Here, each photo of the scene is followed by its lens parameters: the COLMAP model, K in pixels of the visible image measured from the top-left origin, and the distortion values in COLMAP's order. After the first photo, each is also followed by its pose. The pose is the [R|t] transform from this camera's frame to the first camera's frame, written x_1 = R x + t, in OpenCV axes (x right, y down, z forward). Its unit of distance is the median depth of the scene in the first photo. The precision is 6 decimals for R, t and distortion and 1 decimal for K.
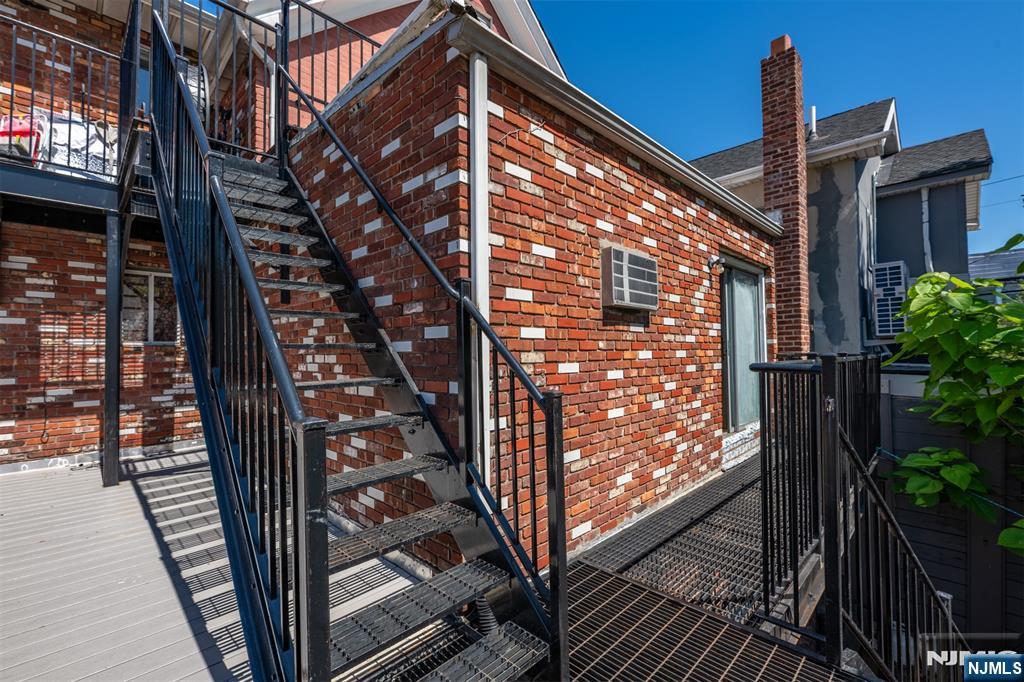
lens RADIAL K [[436.9, 0, 512.0], [0, 436.9, 341.0], [0, 0, 1]] dist [-0.000217, 0.000020]
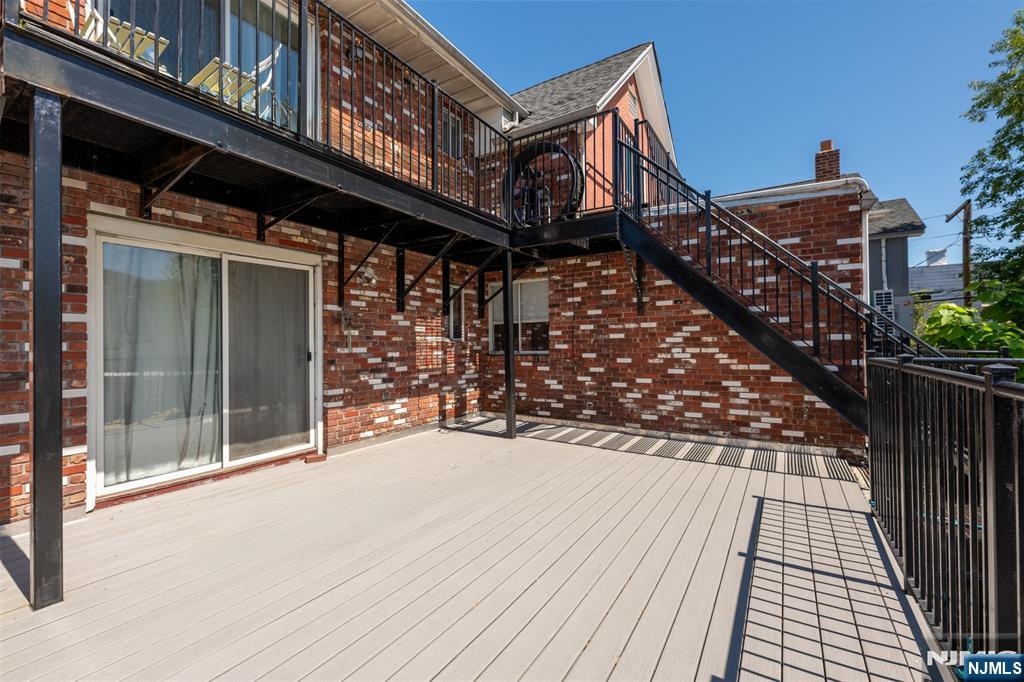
lens RADIAL K [[436.9, 0, 512.0], [0, 436.9, 341.0], [0, 0, 1]] dist [-0.000217, 0.000020]
pose [[0.976344, 0.000462, 0.216224, -1.055989], [-0.003523, 0.999899, 0.013773, -0.011025], [-0.216196, -0.014209, 0.976247, -0.353815]]
